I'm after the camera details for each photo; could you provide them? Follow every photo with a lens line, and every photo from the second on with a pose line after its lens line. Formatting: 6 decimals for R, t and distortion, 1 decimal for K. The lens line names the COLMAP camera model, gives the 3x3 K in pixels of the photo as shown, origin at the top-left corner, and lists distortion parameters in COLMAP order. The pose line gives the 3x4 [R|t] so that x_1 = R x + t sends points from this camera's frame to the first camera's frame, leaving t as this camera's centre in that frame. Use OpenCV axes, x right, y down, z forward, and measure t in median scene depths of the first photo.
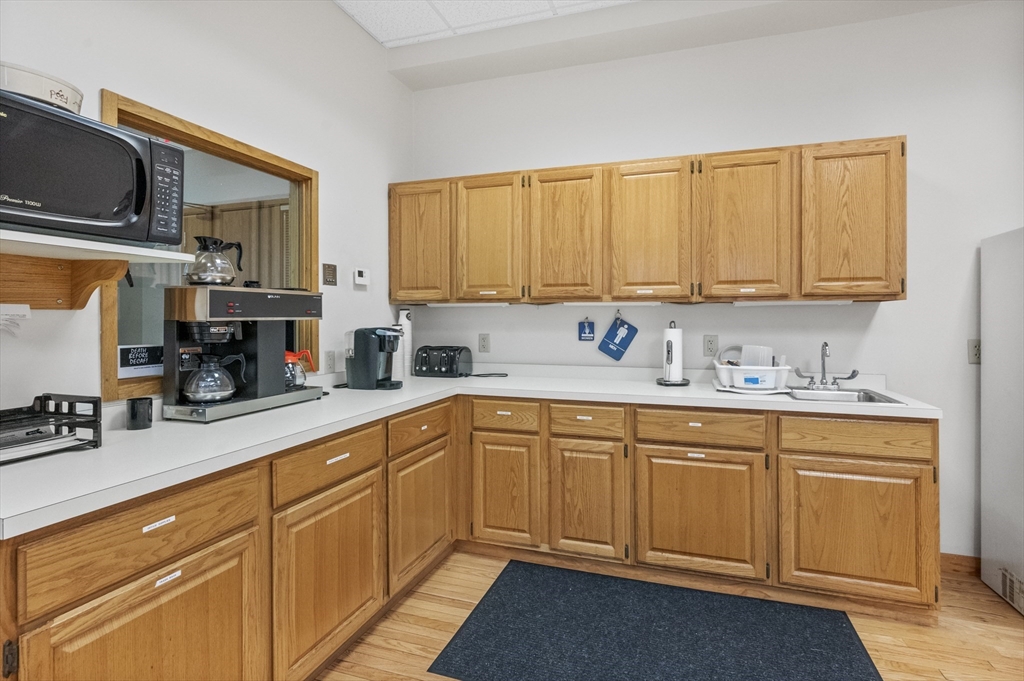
lens RADIAL K [[510.2, 0, 515.3], [0, 510.2, 317.4], [0, 0, 1]] dist [0.002906, -0.000425]
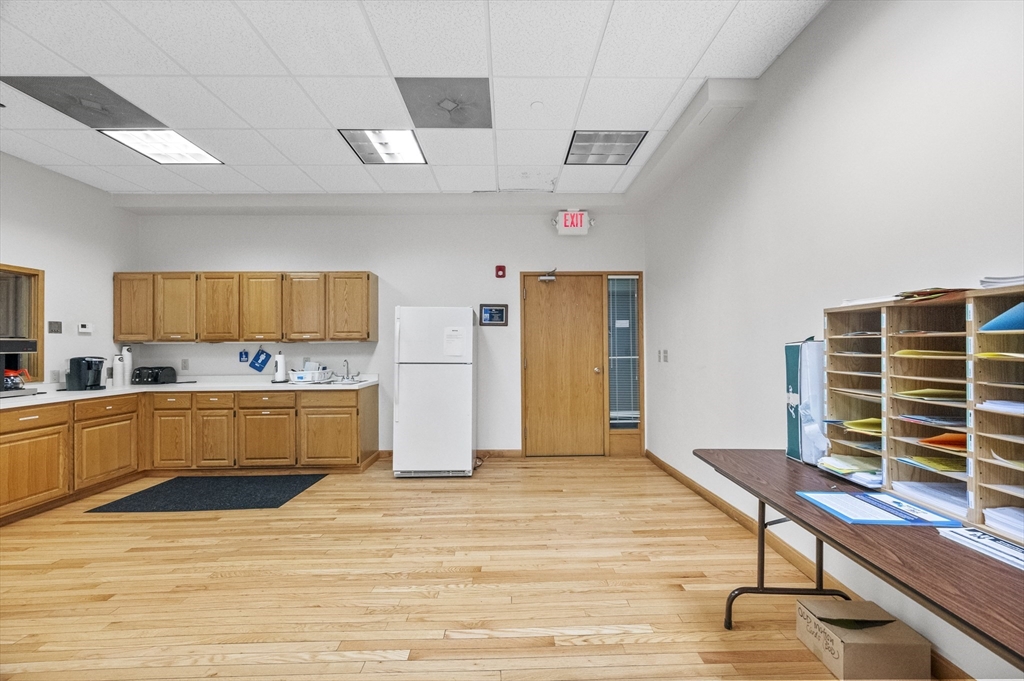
lens RADIAL K [[405.5, 0, 512.0], [0, 405.5, 340.5], [0, 0, 1]] dist [0.000979, -0.000252]
pose [[0.944676, -0.004125, 0.327980, 0.718437], [0.008543, 0.999891, -0.012030, -0.008099], [-0.327894, 0.014167, 0.944608, -0.908393]]
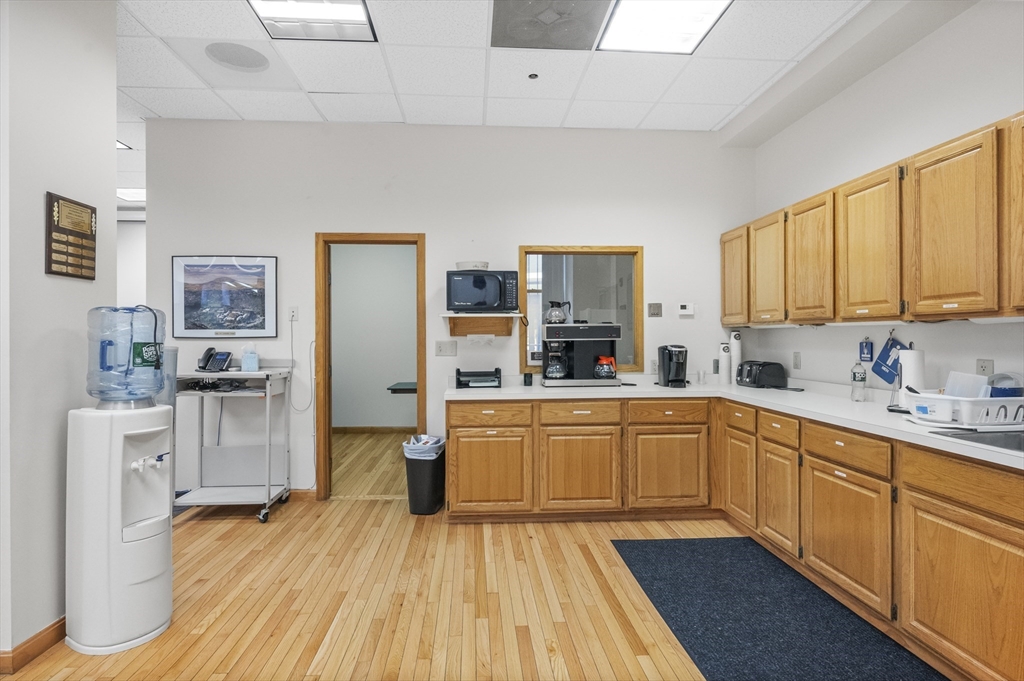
lens RADIAL K [[520.5, 0, 515.2], [0, 520.5, 336.3], [0, 0, 1]] dist [-0.002922, -0.000361]
pose [[0.393671, -0.003876, -0.919243, 0.967273], [0.005960, 0.999981, -0.001664, -0.005659], [0.919232, -0.004823, 0.393687, -0.001530]]
